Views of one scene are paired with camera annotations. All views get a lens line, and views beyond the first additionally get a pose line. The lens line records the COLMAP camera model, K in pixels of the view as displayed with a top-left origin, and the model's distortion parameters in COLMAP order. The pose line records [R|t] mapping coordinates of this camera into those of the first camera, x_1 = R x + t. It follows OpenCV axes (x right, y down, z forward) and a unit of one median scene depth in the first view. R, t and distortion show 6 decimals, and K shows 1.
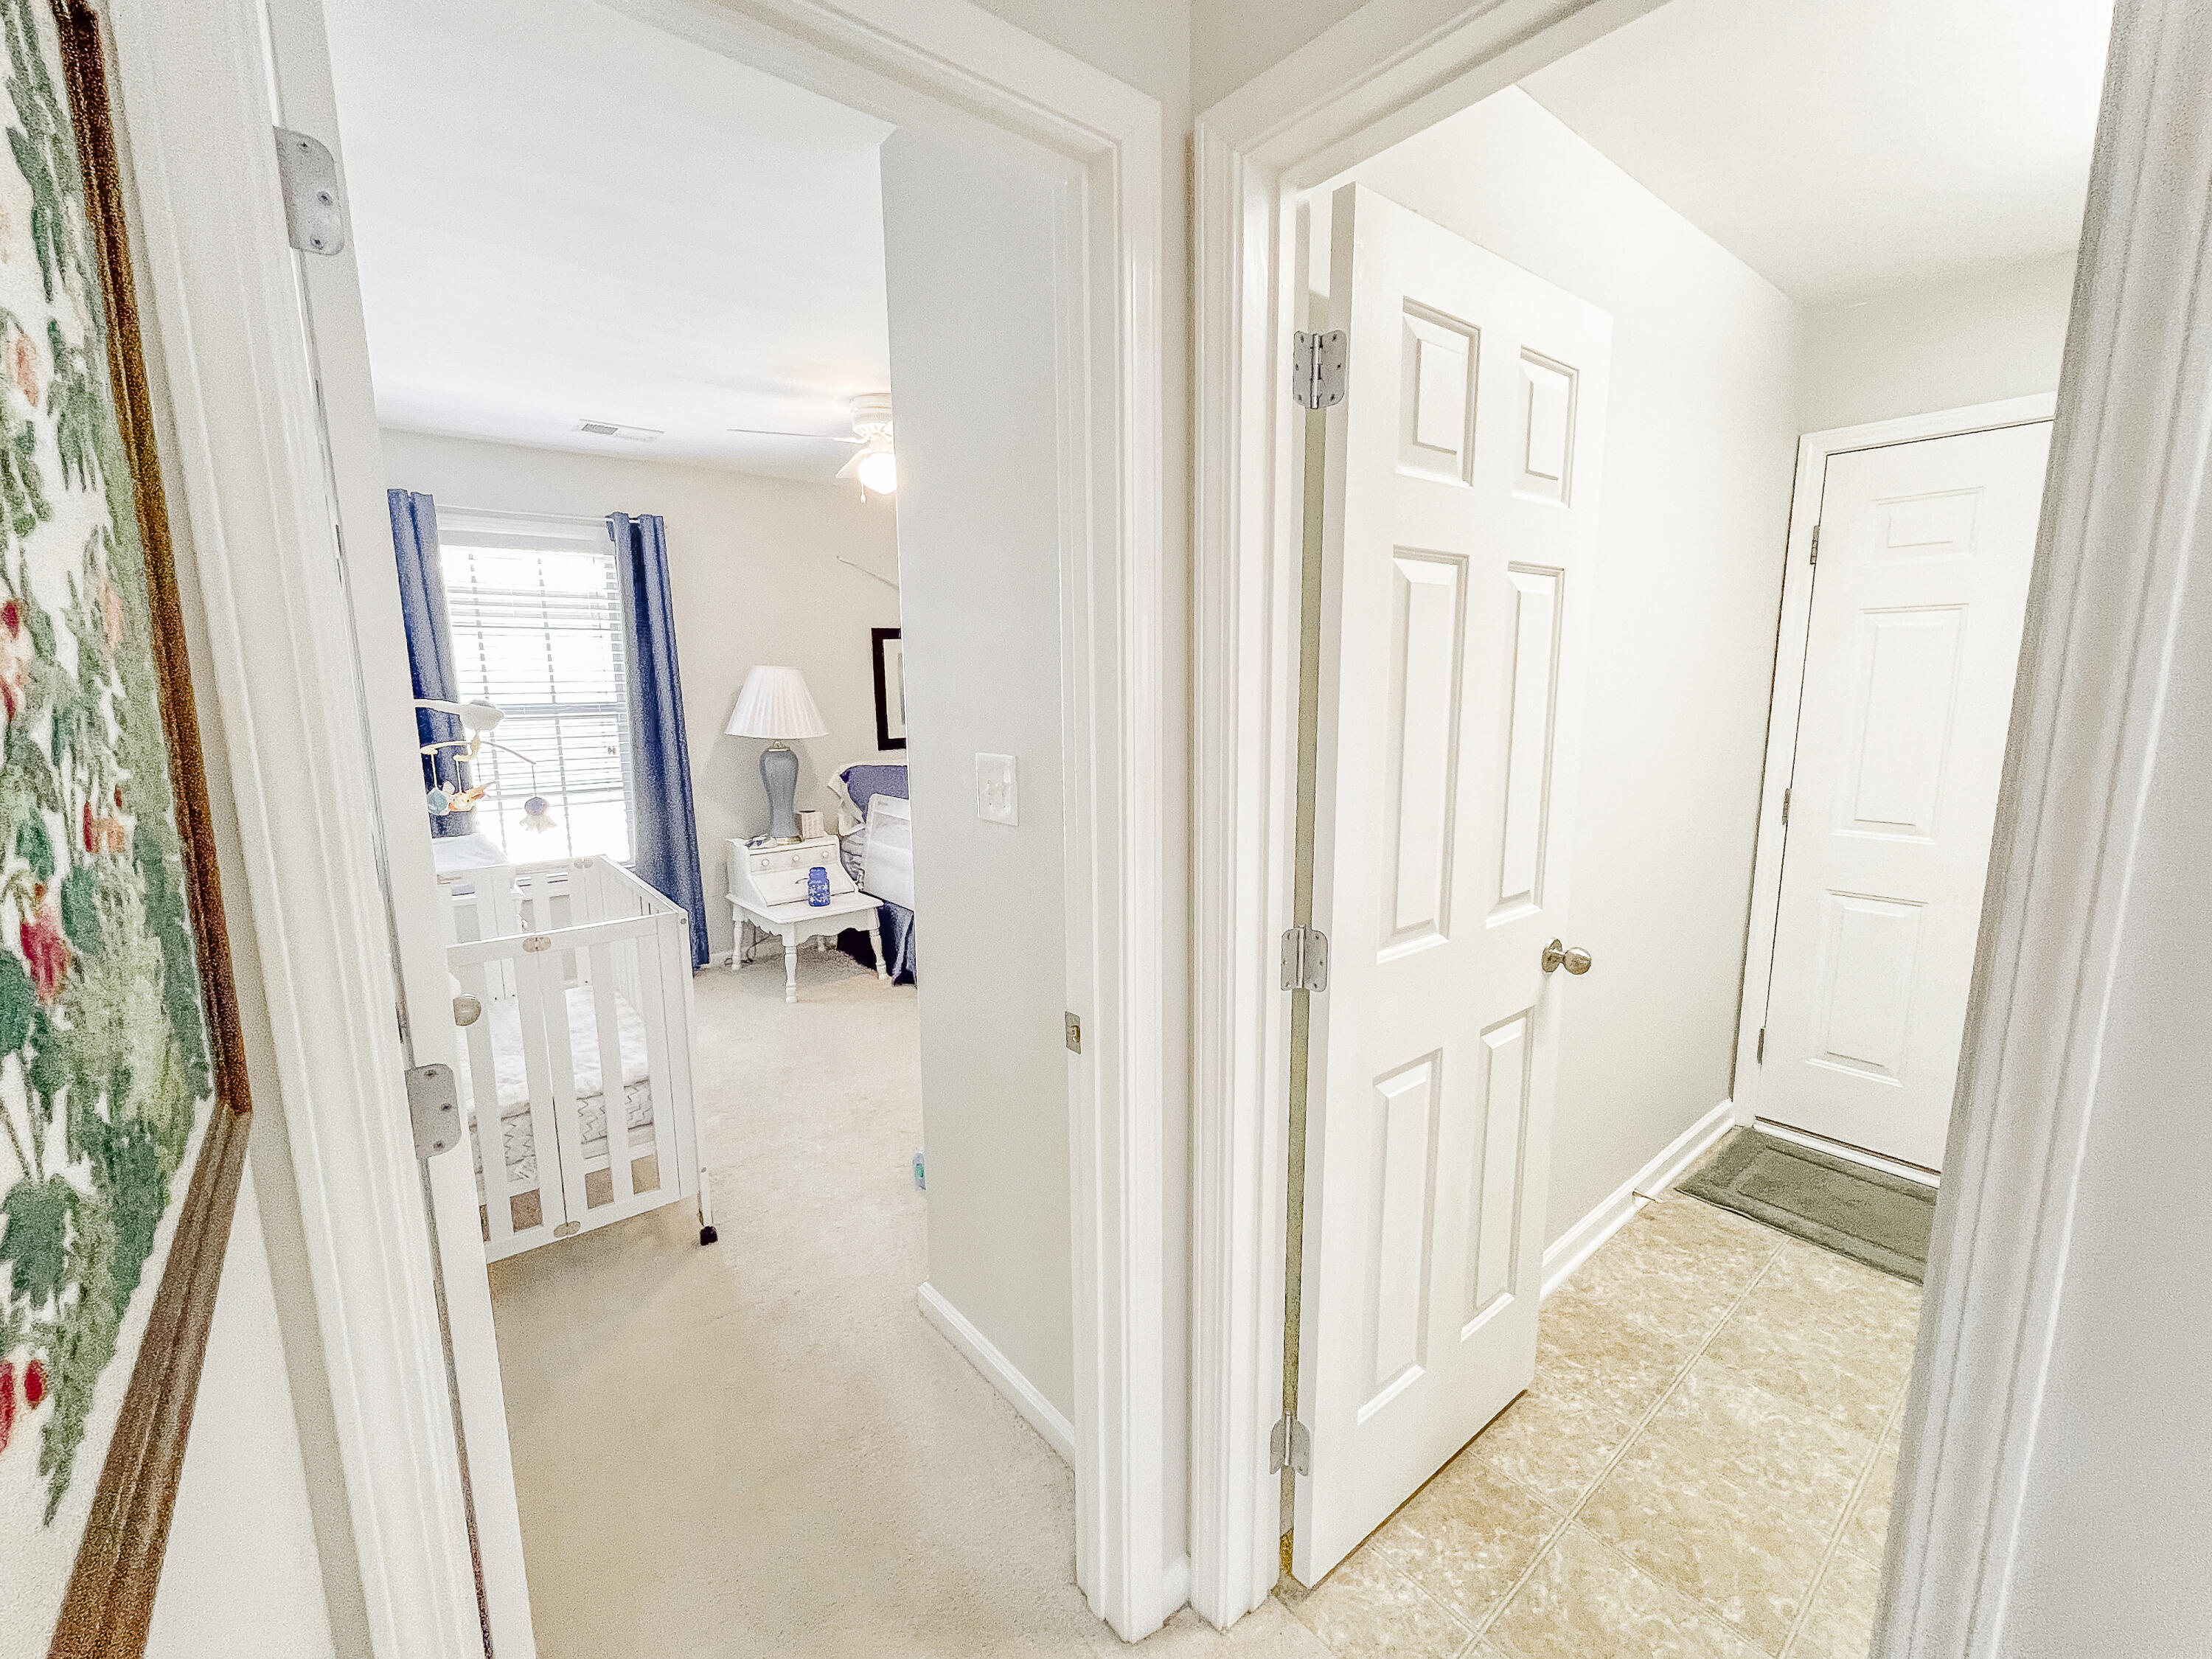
lens RADIAL K [[893.1, 0, 1097.4], [0, 893.1, 824.2], [0, 0, 1]] dist [-0.001268, -0.000240]
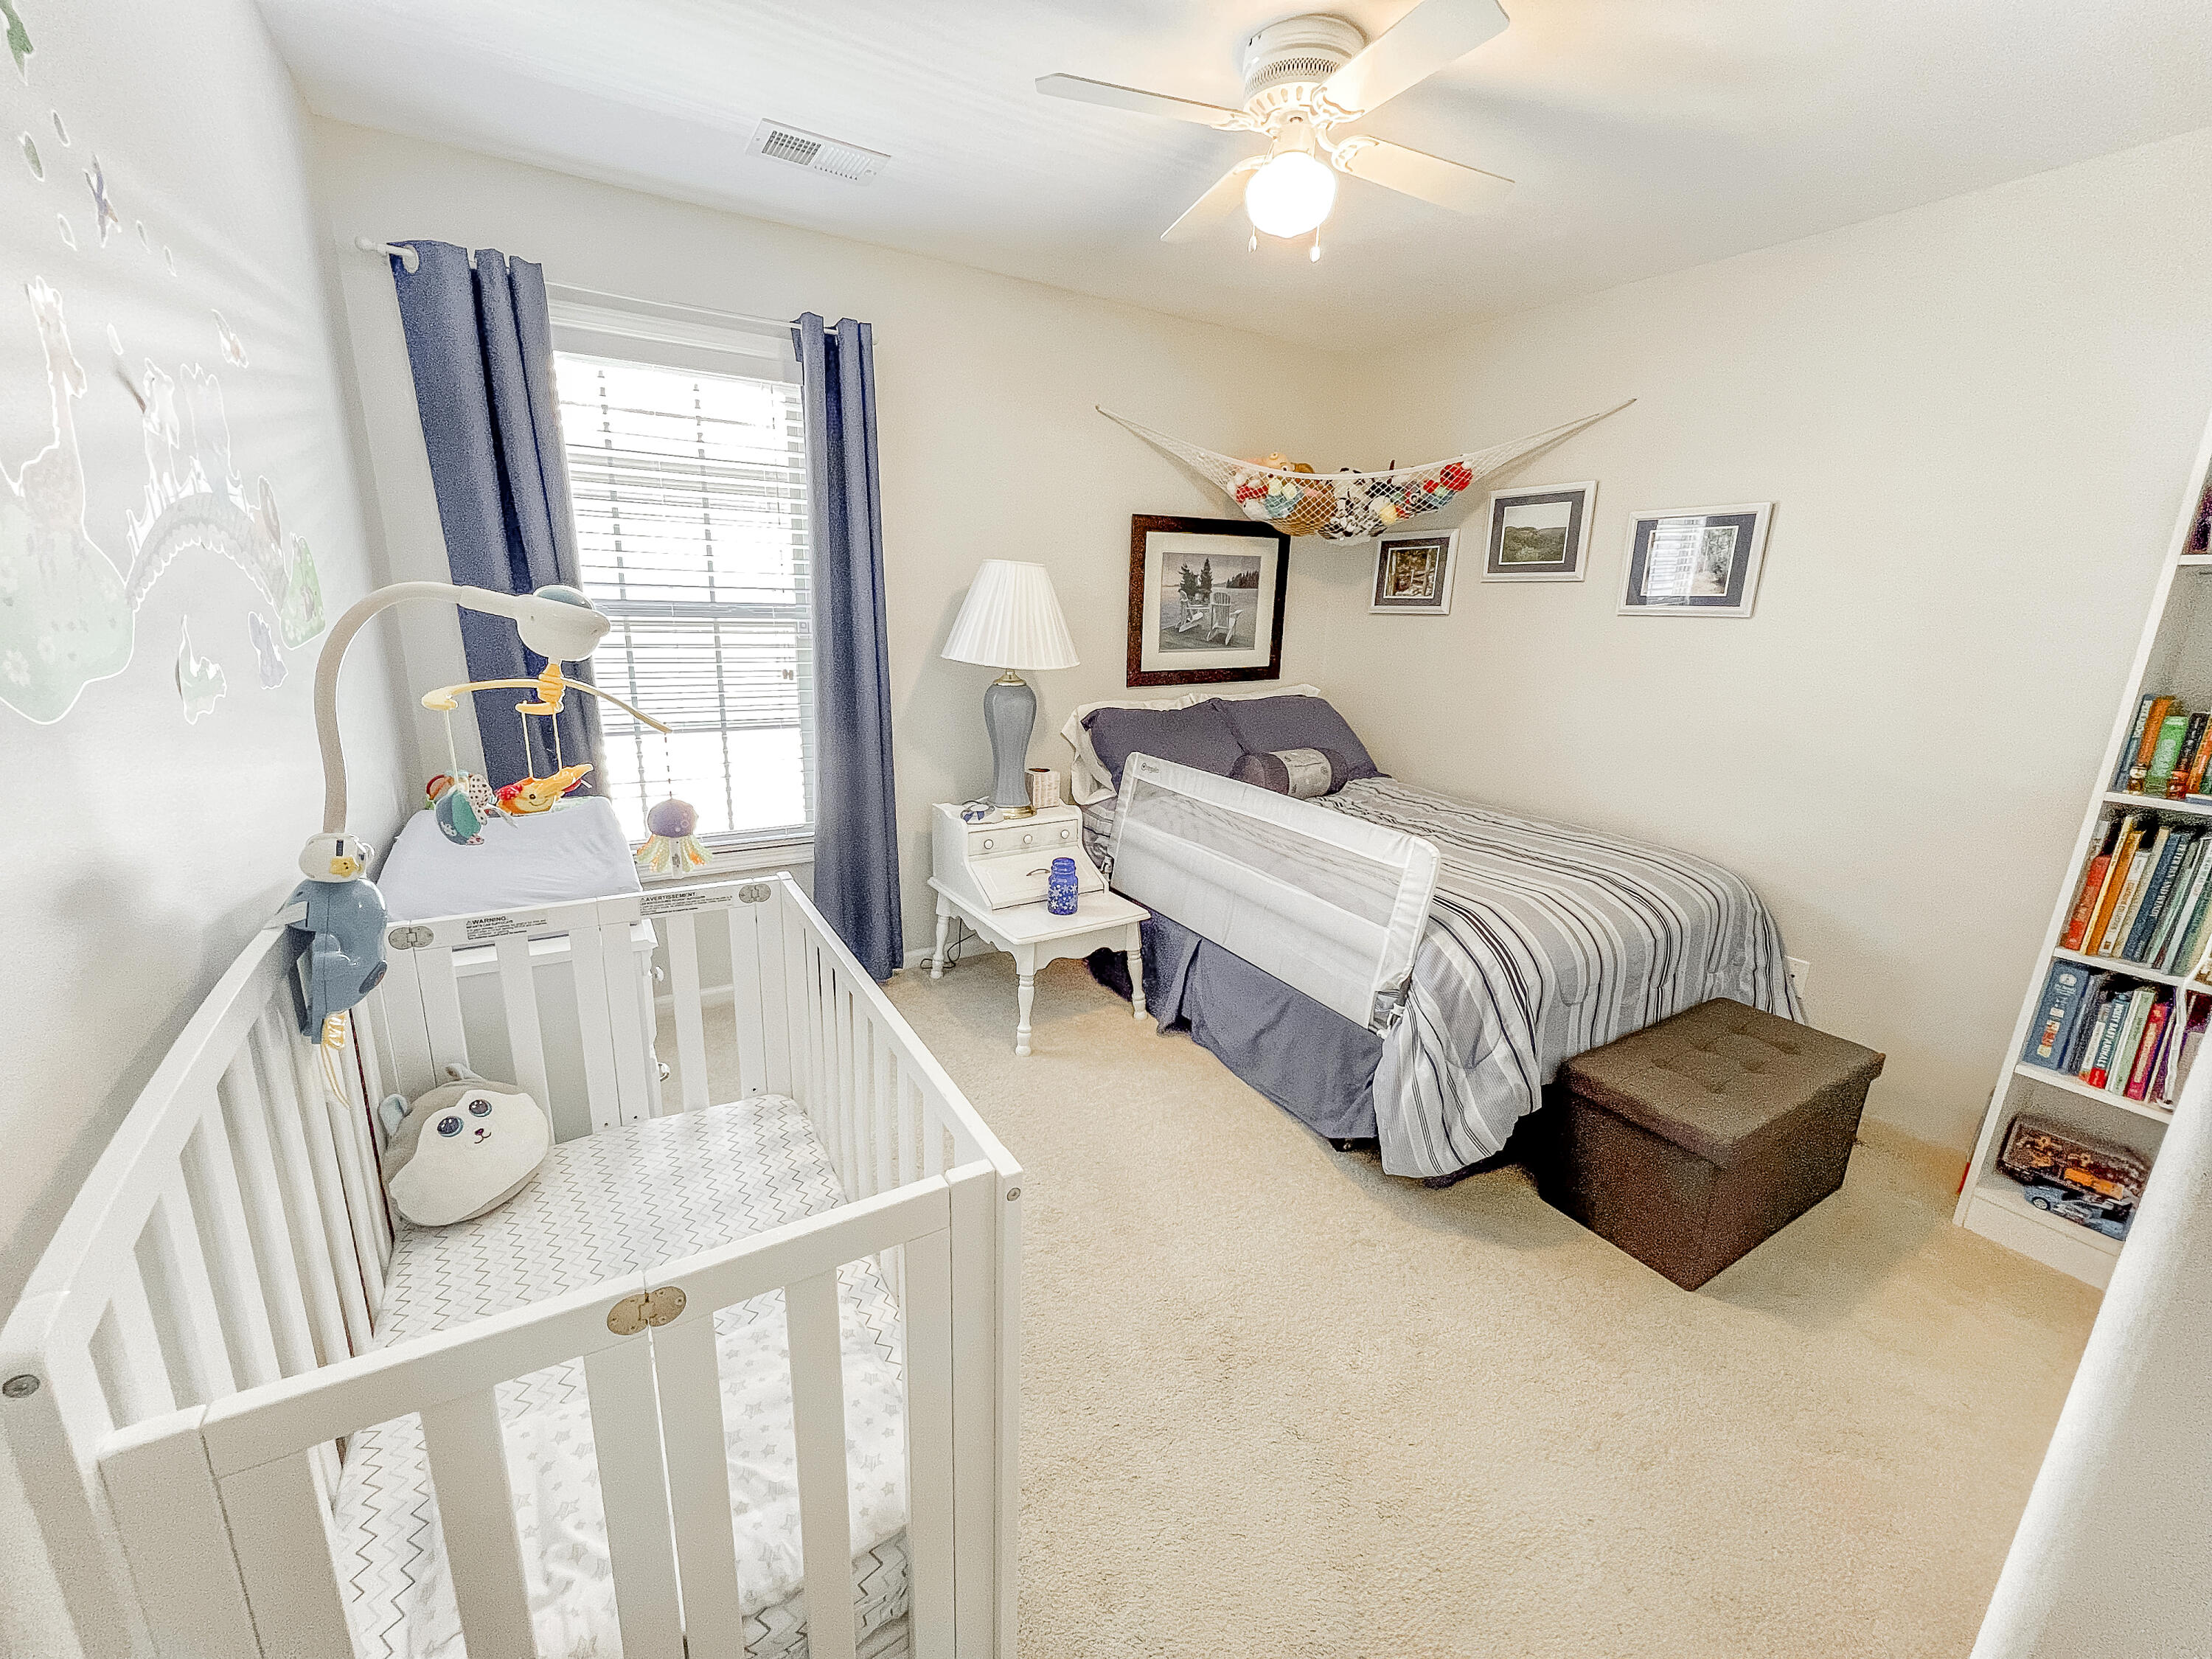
lens RADIAL K [[881.8, 0, 1113.4], [0, 881.8, 827.2], [0, 0, 1]] dist [-0.000551, 0.000026]
pose [[0.990635, 0.072901, -0.115444, -0.193036], [-0.061993, 0.993505, 0.095415, -0.043075], [0.121650, -0.087365, 0.988721, 0.319868]]
